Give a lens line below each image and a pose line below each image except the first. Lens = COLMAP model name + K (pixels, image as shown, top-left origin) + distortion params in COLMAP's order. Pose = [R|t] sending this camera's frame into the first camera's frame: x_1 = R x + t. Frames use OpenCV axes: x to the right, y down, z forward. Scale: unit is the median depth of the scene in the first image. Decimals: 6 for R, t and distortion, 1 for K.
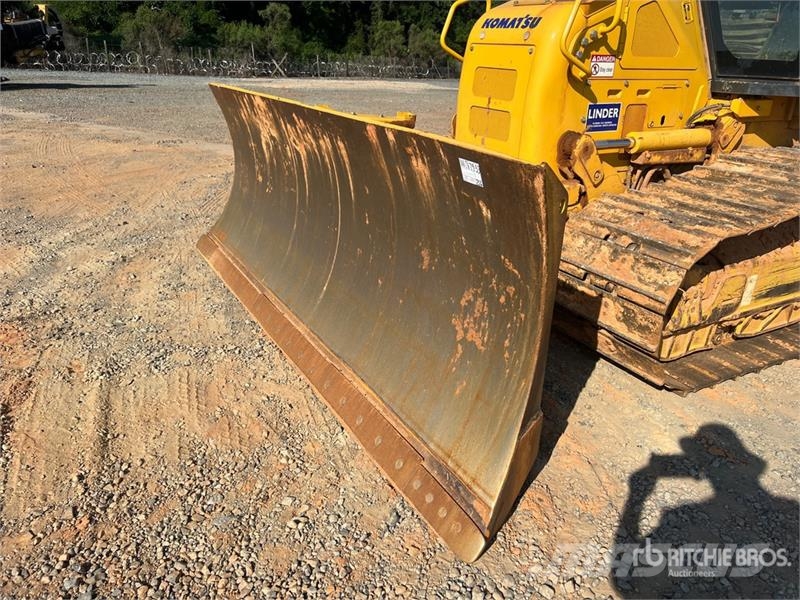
lens RADIAL K [[601.6, 0, 406.8], [0, 601.6, 302.0], [0, 0, 1]] dist [0.050210, -0.063071]
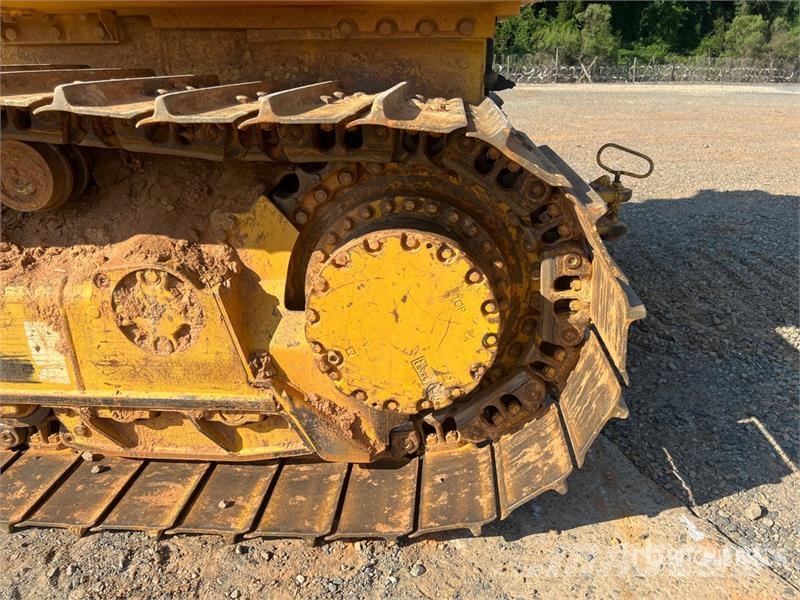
lens RADIAL K [[601.6, 0, 406.3], [0, 601.6, 301.4], [0, 0, 1]] dist [0.050210, -0.063071]
pose [[0.835633, 0.171985, -0.521668, 1.406984], [-0.181955, 0.982768, 0.032539, -0.195675], [0.518275, 0.067729, 0.852528, 0.935992]]
